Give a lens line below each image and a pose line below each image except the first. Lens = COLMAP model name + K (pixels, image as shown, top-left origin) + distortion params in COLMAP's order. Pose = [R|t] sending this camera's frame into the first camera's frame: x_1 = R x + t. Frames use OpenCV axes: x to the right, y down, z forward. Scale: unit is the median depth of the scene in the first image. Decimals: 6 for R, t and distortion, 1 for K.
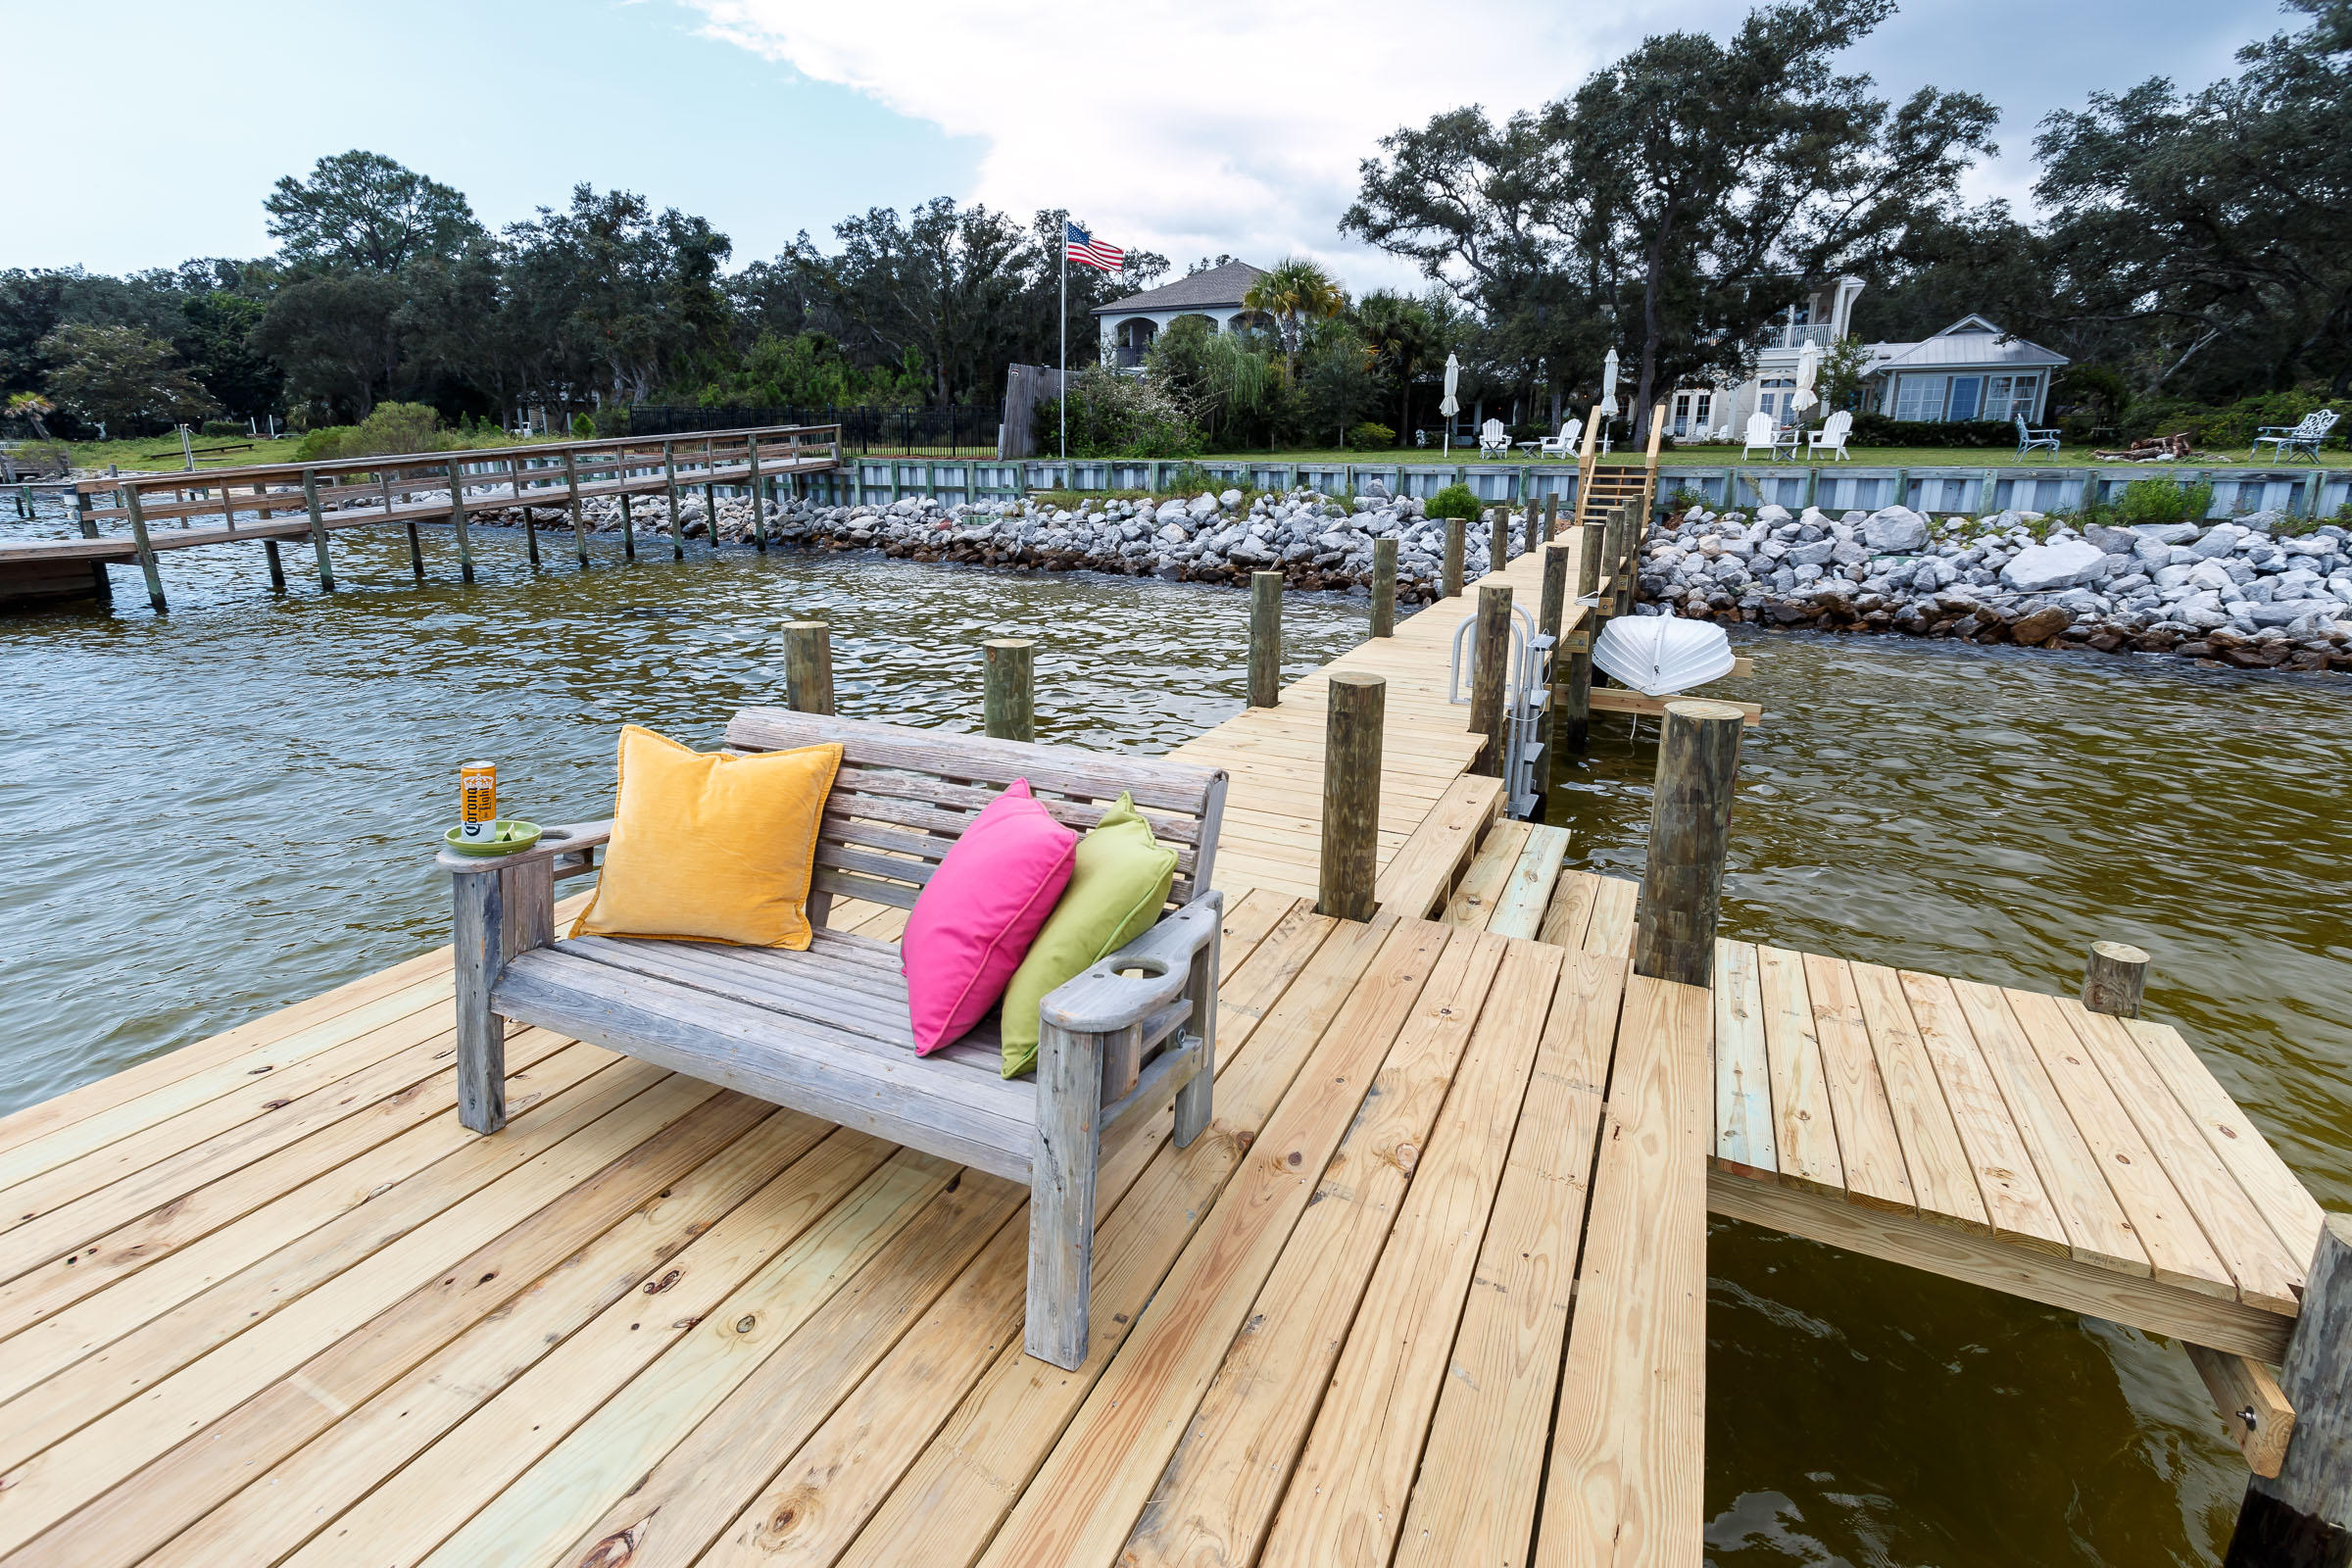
lens RADIAL K [[1091.2, 0, 1176.0], [0, 1091.2, 784.0], [0, 0, 1]] dist [0.022052, -0.010997]
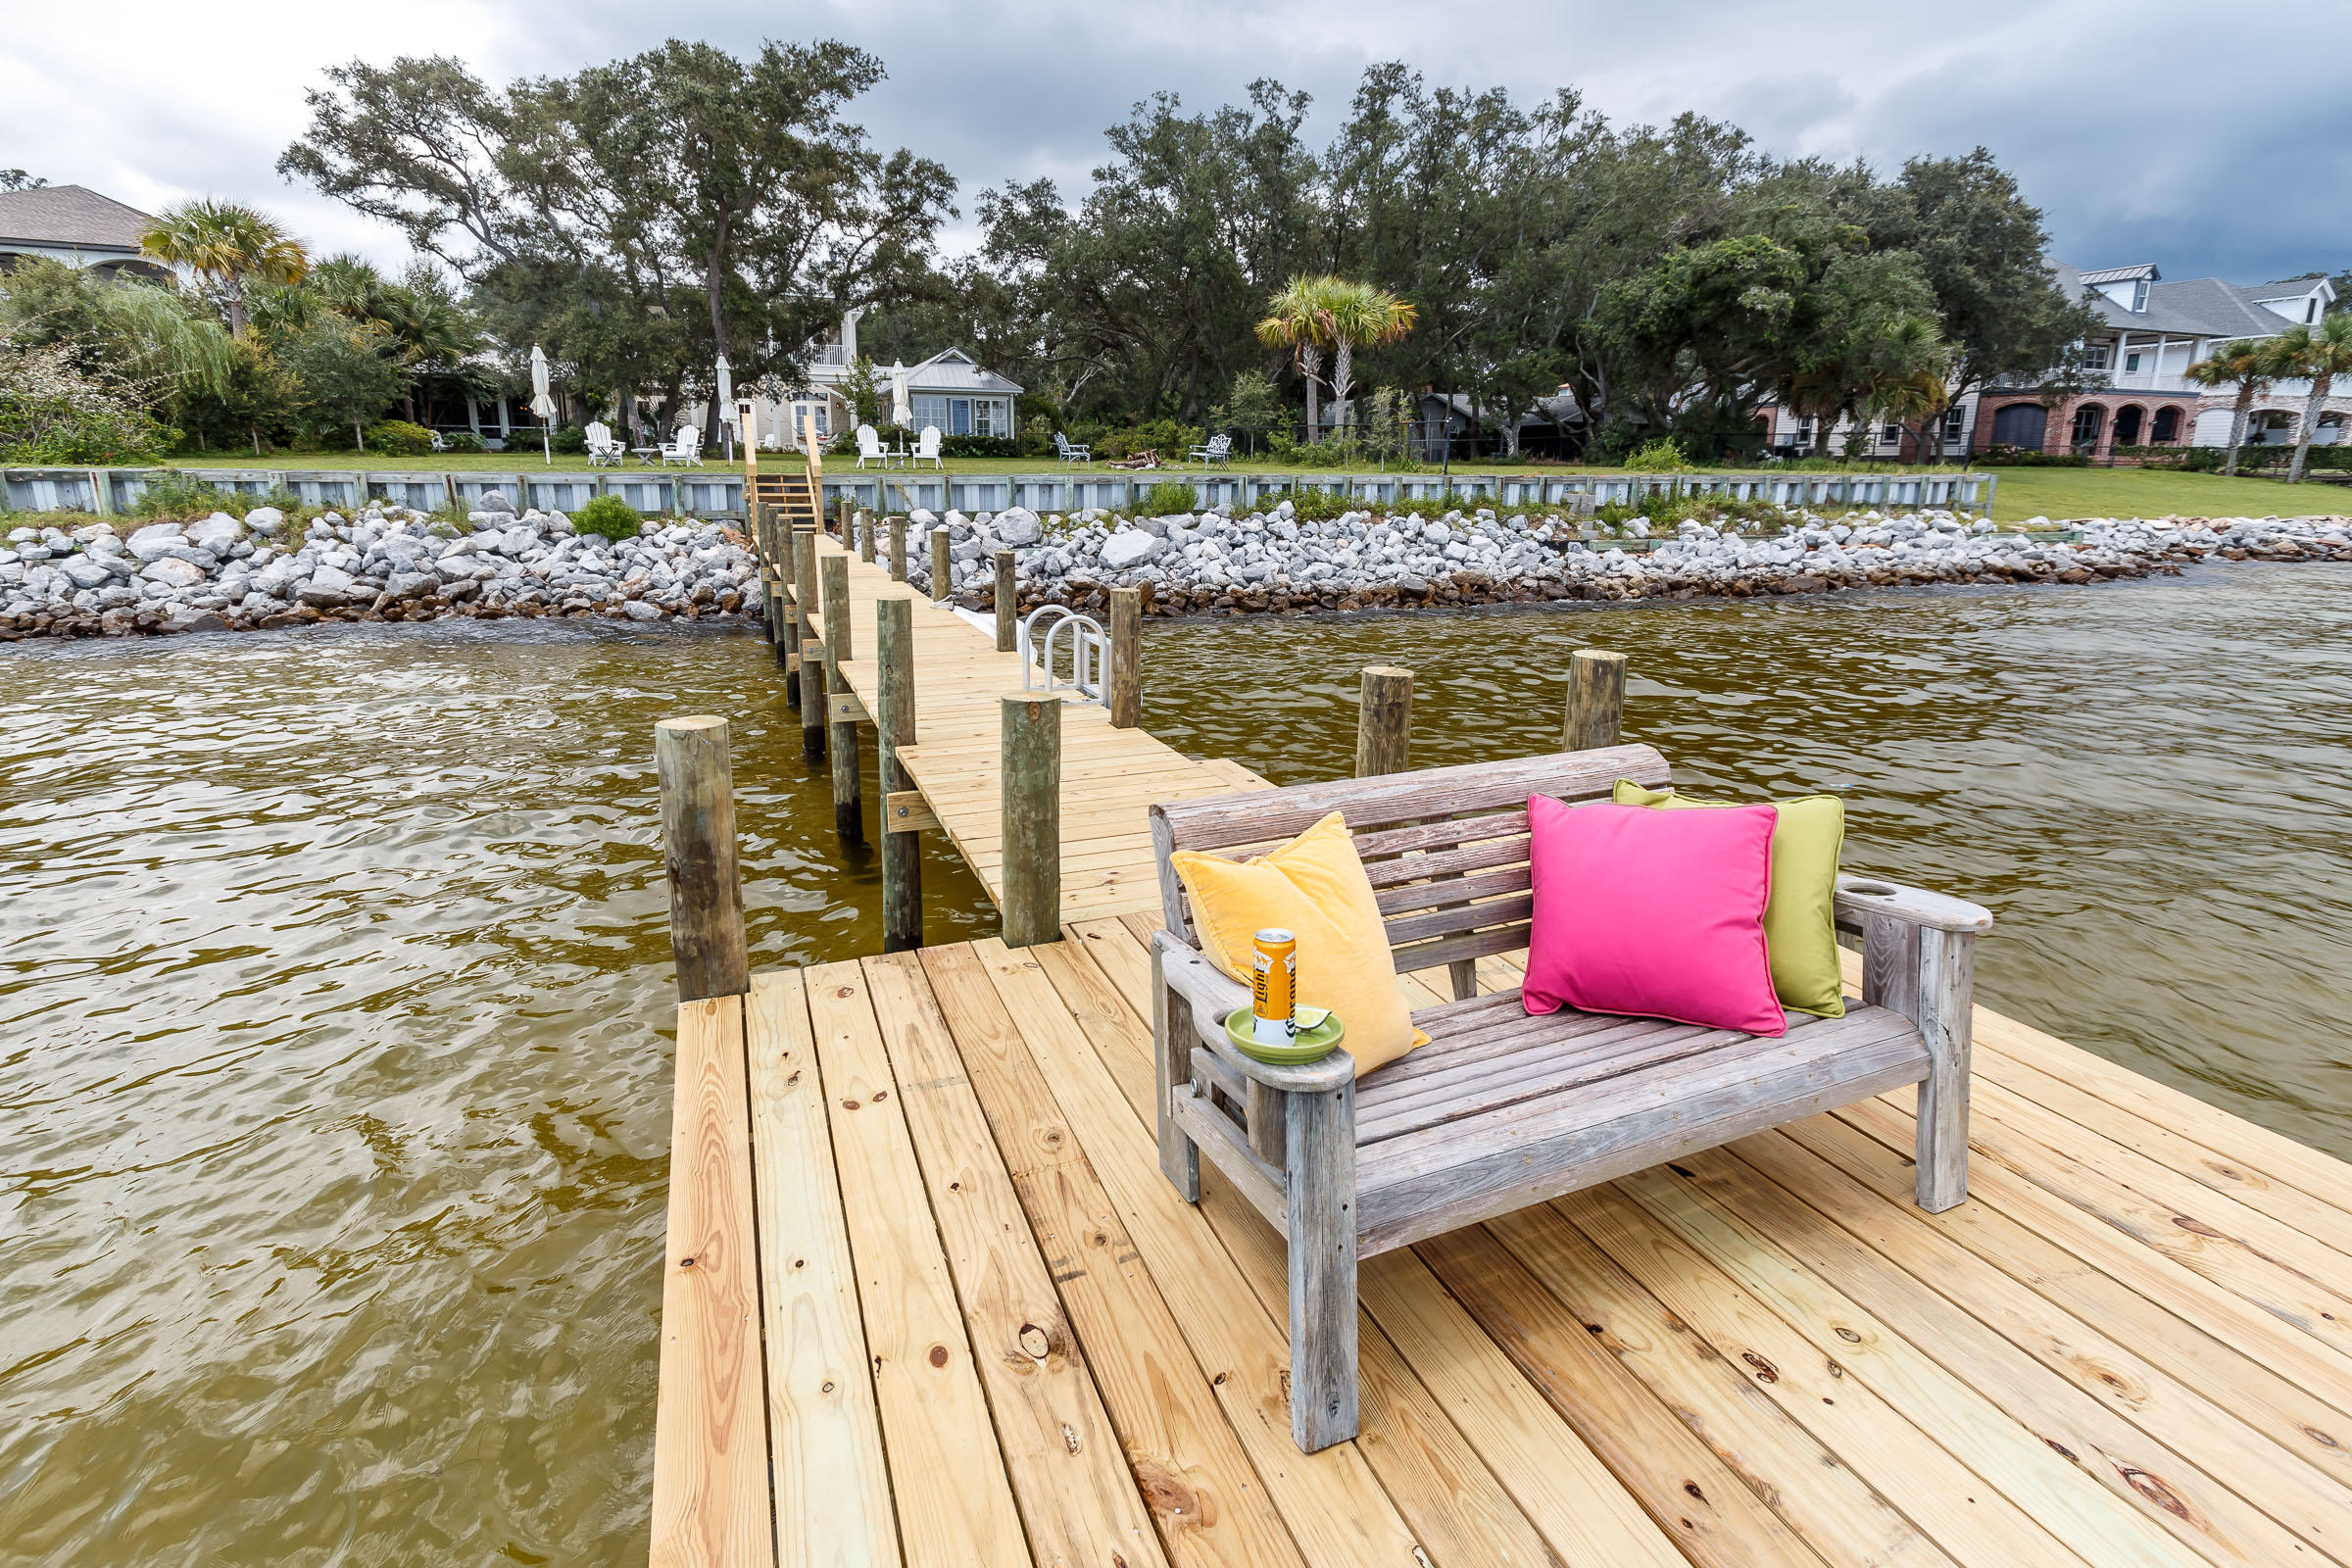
lens RADIAL K [[1109.4, 0, 1176.0], [0, 1109.4, 784.0], [0, 0, 1]] dist [0.003883, -0.000602]
pose [[0.651987, -0.210314, 0.728479, -0.129877], [0.216576, 0.972391, 0.086897, -0.020286], [-0.726642, 0.101115, 0.679535, 0.063635]]
